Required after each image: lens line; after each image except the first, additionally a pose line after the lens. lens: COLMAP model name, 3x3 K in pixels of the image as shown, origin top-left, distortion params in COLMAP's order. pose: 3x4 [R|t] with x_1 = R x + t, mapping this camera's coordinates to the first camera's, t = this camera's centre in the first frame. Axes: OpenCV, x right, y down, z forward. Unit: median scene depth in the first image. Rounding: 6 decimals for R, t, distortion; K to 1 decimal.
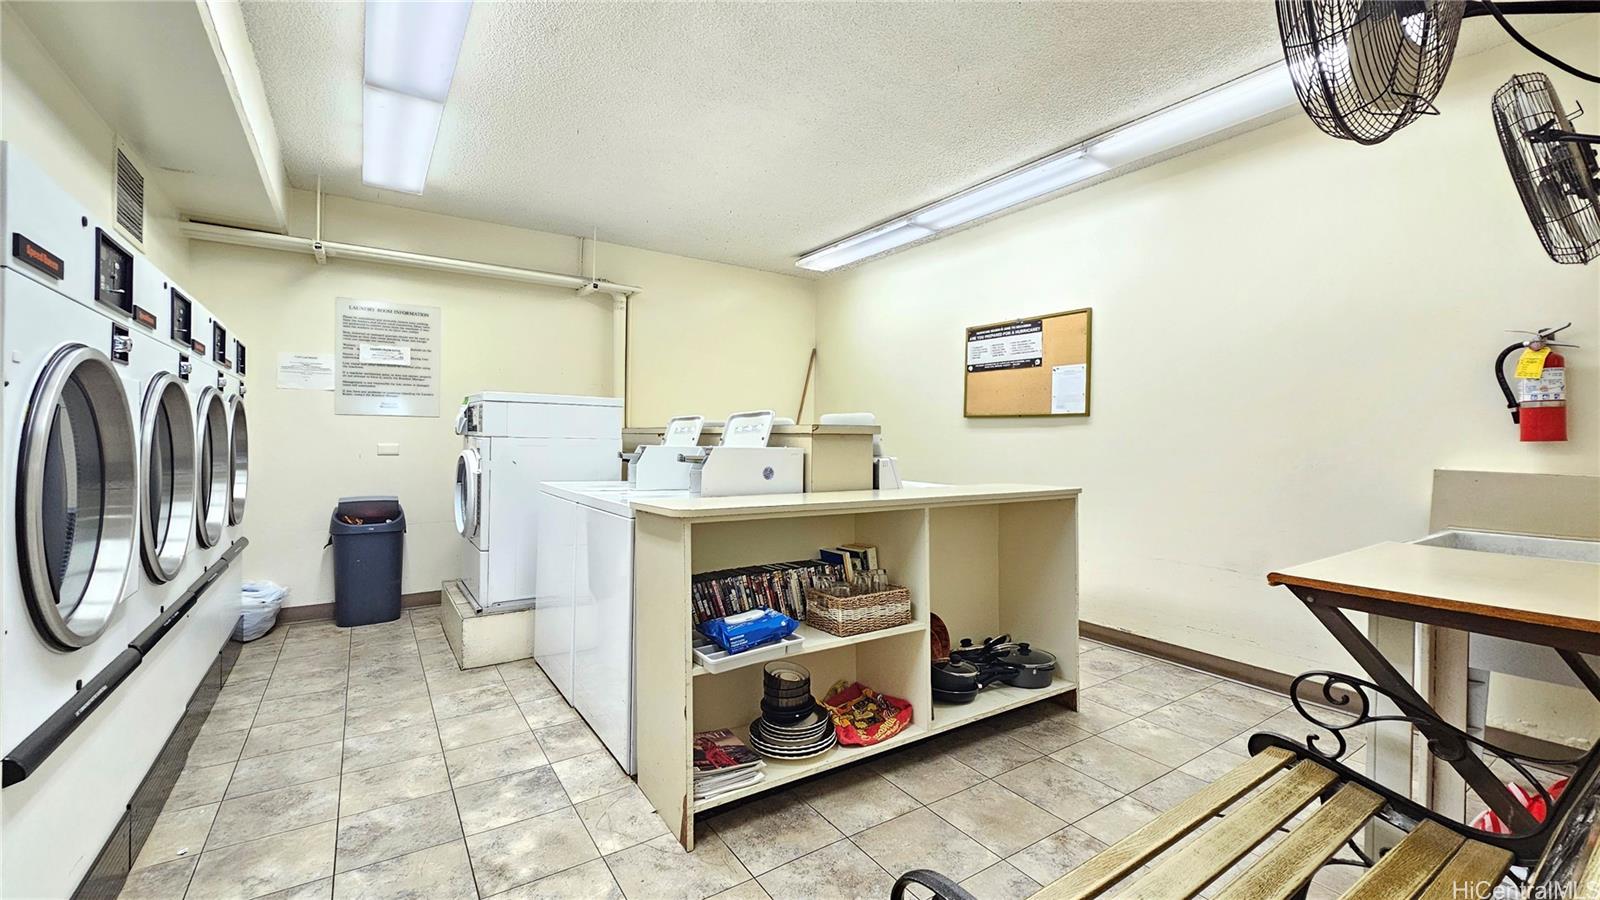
lens RADIAL K [[639.6, 0, 787.9], [0, 639.6, 437.2], [0, 0, 1]] dist [-0.001724, 0.000083]
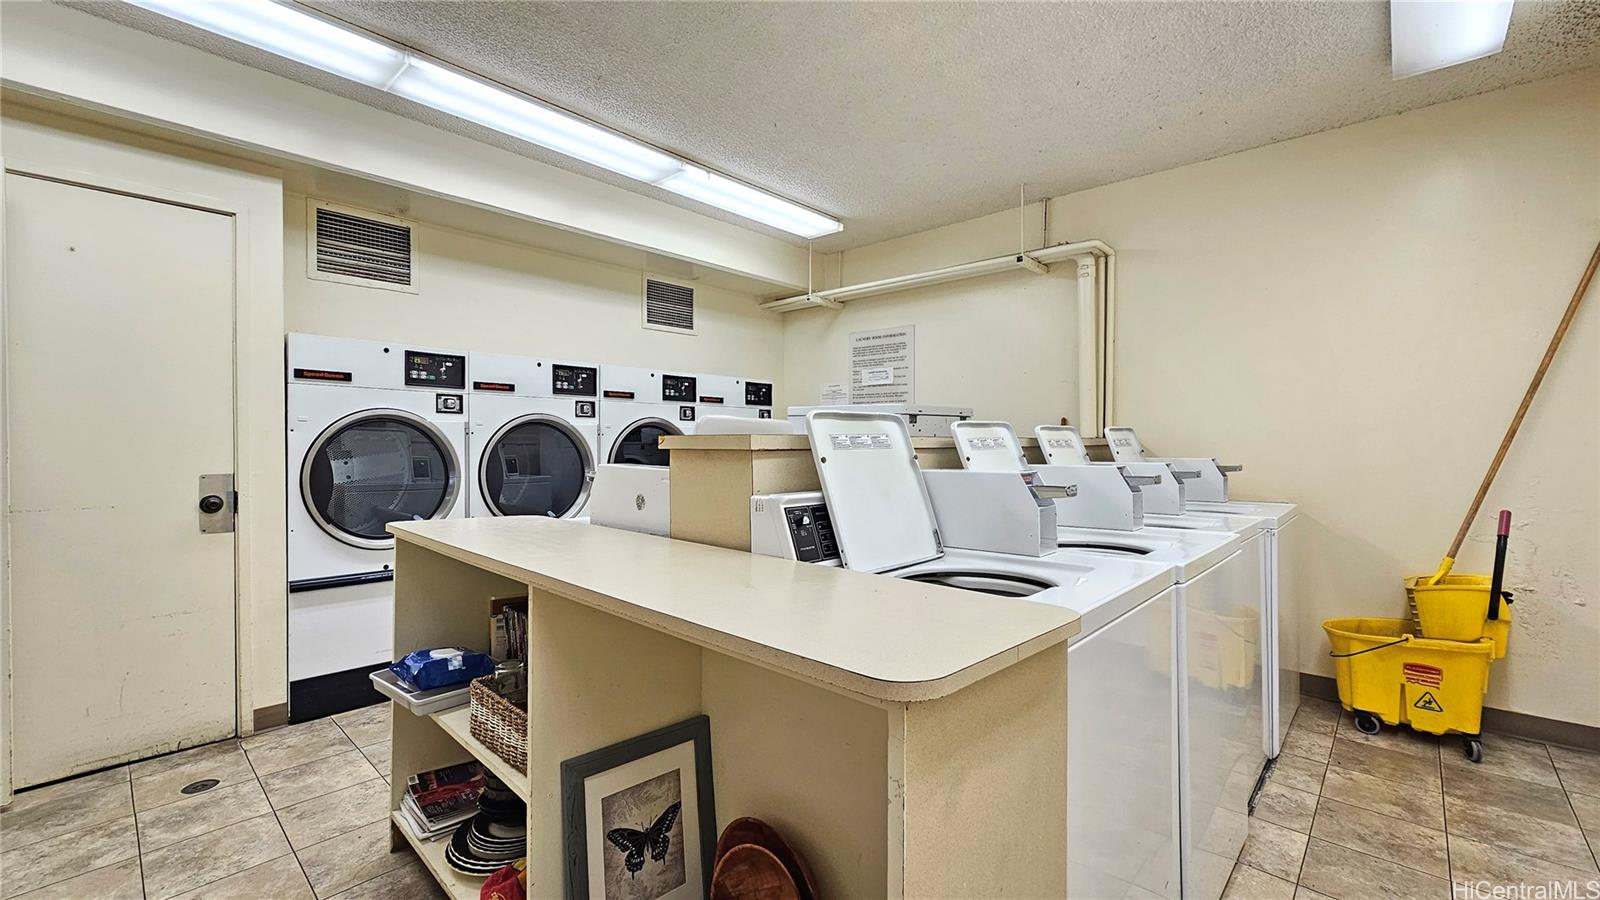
lens RADIAL K [[639.6, 0, 787.9], [0, 639.6, 437.2], [0, 0, 1]] dist [-0.001724, 0.000083]
pose [[0.236692, -0.014251, -0.971480, 0.423838], [-0.002392, 0.999881, -0.015250, -0.004162], [0.971582, 0.005933, 0.236629, 0.579871]]
